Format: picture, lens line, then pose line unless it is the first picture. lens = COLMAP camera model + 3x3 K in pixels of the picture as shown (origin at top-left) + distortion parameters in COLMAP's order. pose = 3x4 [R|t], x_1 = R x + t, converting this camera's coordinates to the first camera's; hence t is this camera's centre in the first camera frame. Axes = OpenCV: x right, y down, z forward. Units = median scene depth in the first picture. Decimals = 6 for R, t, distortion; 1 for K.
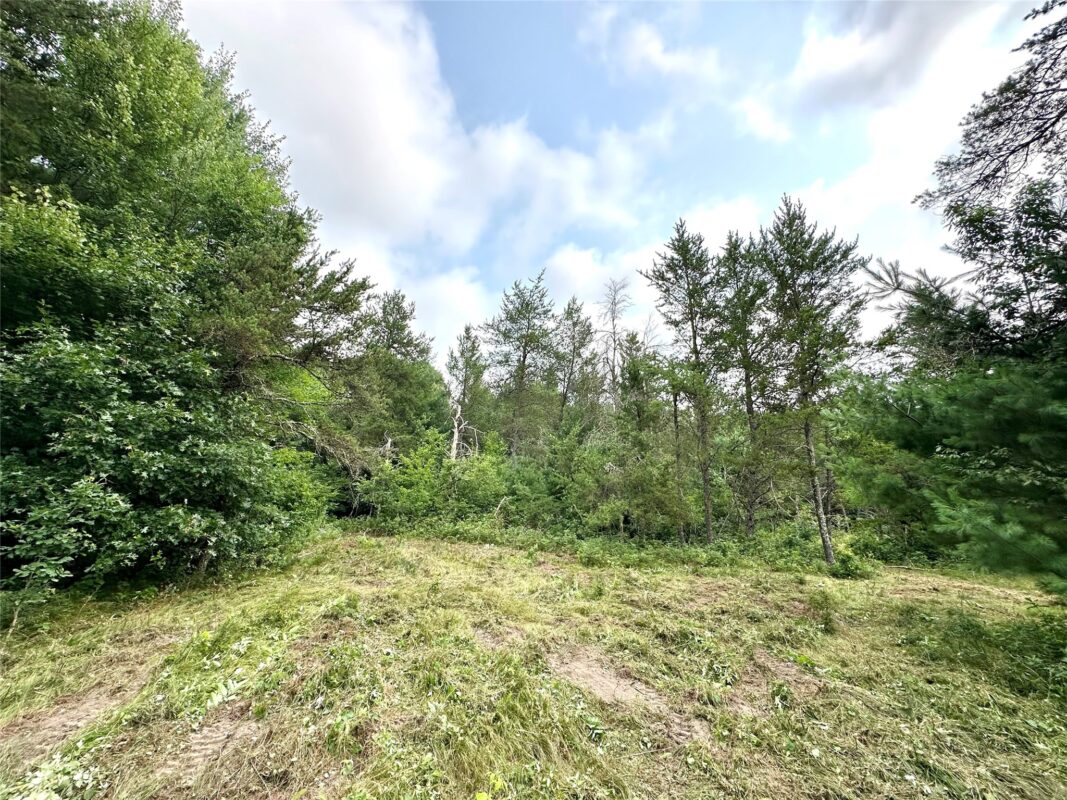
lens RADIAL K [[429.1, 0, 533.5], [0, 429.1, 400.0], [0, 0, 1]] dist [-0.000442, -0.000012]
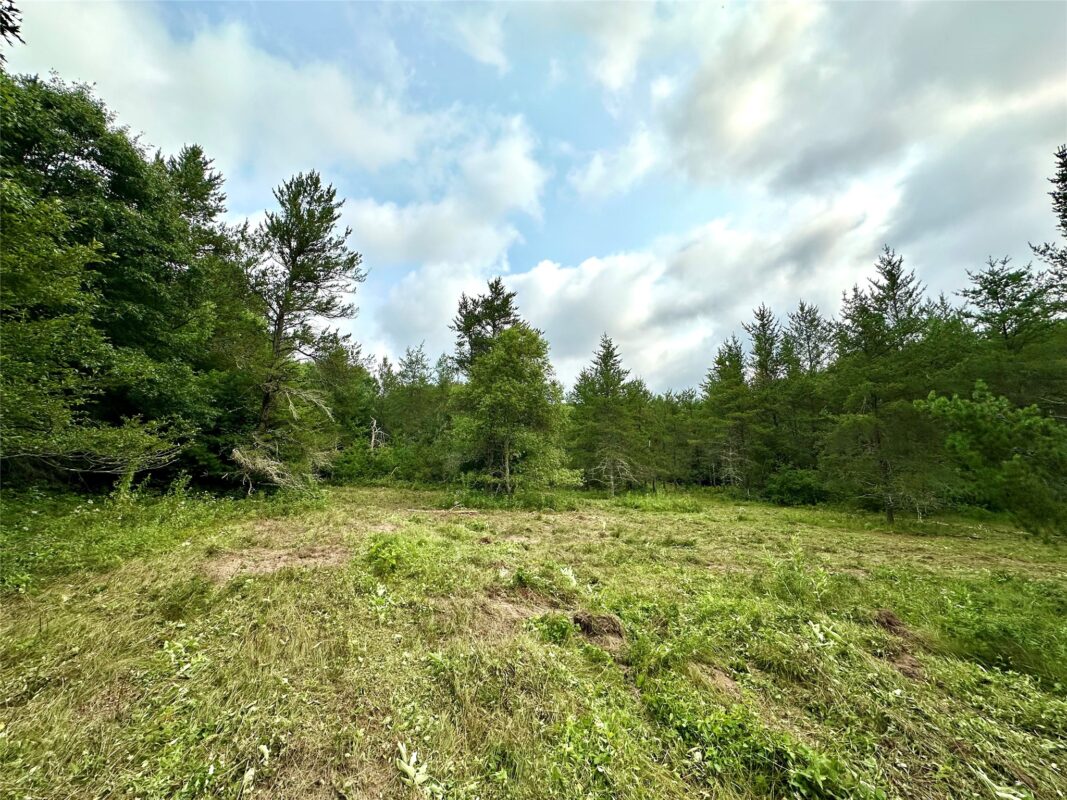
lens RADIAL K [[429.1, 0, 533.5], [0, 429.1, 400.0], [0, 0, 1]] dist [-0.000442, -0.000012]
pose [[0.991246, -0.011430, 0.131529, 0.281934], [0.002044, 0.997455, 0.071271, -0.215964], [-0.132008, -0.070378, 0.988747, -0.990911]]
